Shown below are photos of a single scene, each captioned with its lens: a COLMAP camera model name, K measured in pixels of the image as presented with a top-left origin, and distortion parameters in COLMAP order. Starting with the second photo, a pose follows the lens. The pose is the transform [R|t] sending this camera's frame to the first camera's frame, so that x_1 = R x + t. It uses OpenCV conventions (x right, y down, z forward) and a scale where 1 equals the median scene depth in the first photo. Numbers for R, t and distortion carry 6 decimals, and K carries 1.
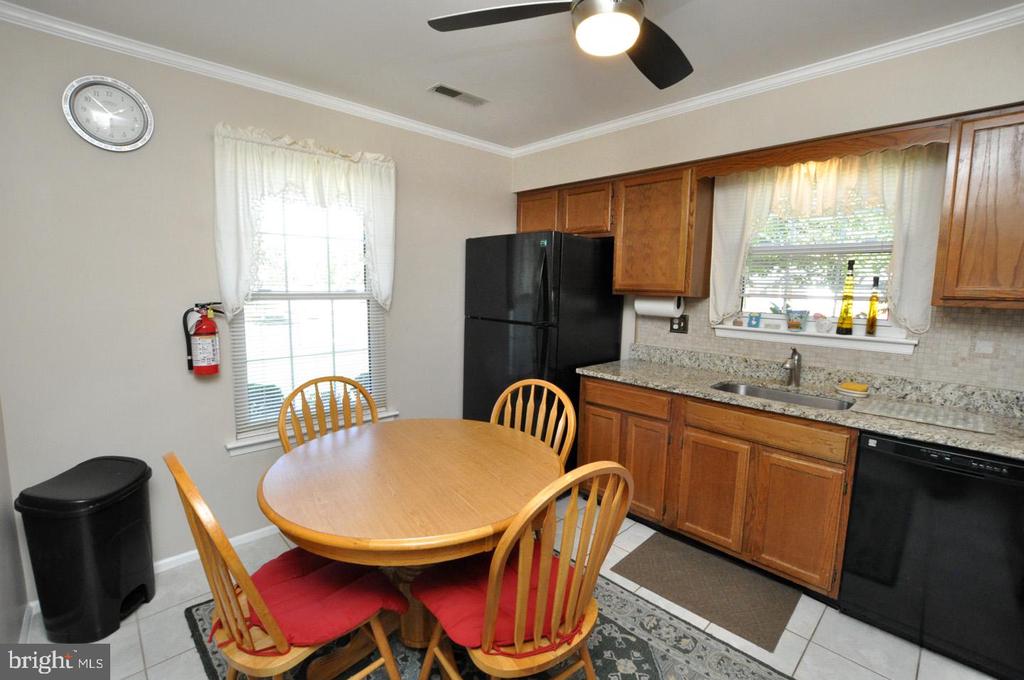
lens RADIAL K [[448.6, 0, 513.8], [0, 448.6, 338.5], [0, 0, 1]] dist [-0.033341, 0.002945]
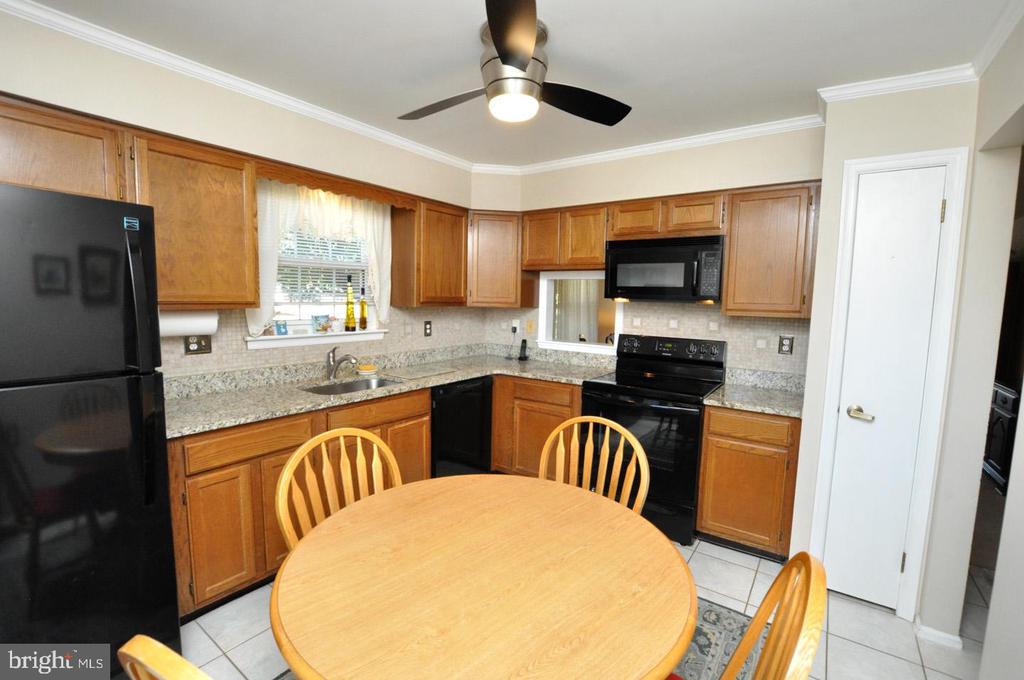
lens RADIAL K [[448.6, 0, 516.7], [0, 448.6, 339.0], [0, 0, 1]] dist [-0.033341, 0.002945]
pose [[-0.184738, -0.113014, 0.976268, -0.662797], [0.092685, 0.986936, 0.131787, -0.119107], [-0.978408, 0.114831, -0.171850, 0.766648]]
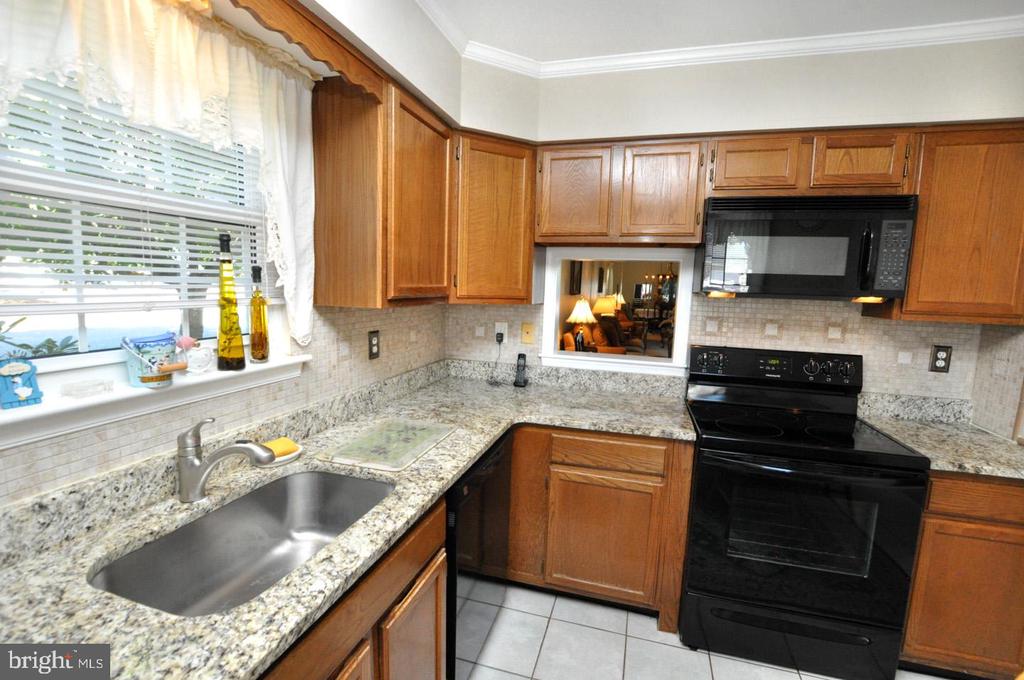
lens RADIAL K [[448.6, 0, 516.7], [0, 448.6, 340.4], [0, 0, 1]] dist [-0.033341, 0.002945]
pose [[-0.497115, -0.136550, 0.856872, 0.100179], [0.065440, 0.978826, 0.193949, -0.132699], [-0.865213, 0.152489, -0.477654, 0.976139]]
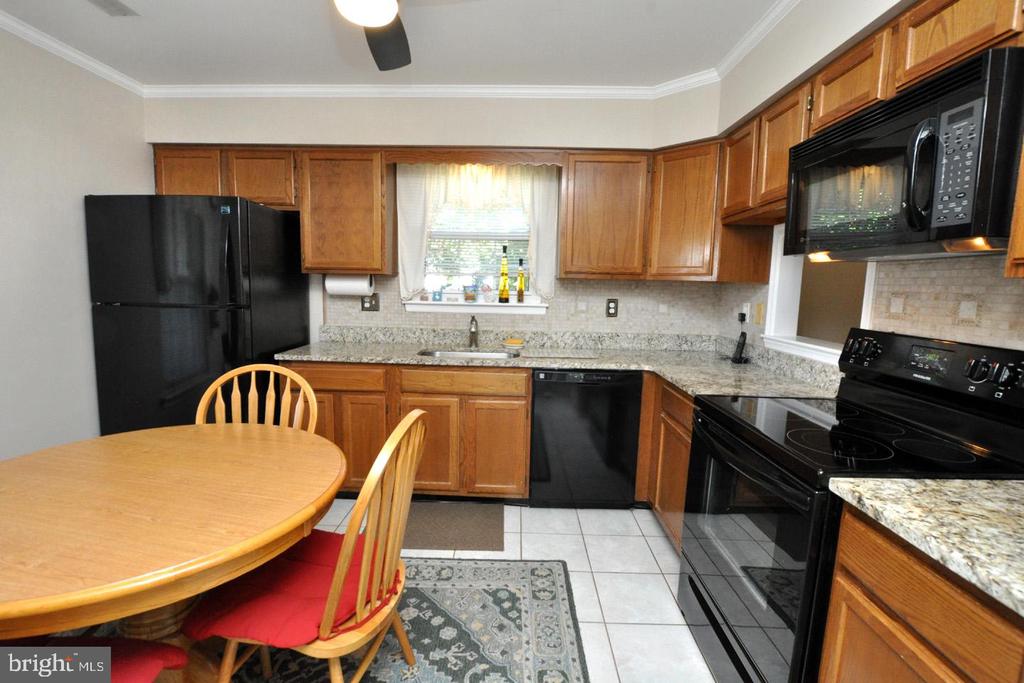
lens RADIAL K [[465.6, 0, 507.8], [0, 465.6, 339.7], [0, 0, 1]] dist [-0.036994, 0.002655]
pose [[0.707941, -0.086613, 0.700941, -0.218191], [0.074823, 0.996064, 0.047509, 0.035288], [-0.702297, 0.018813, 0.711636, 0.019141]]
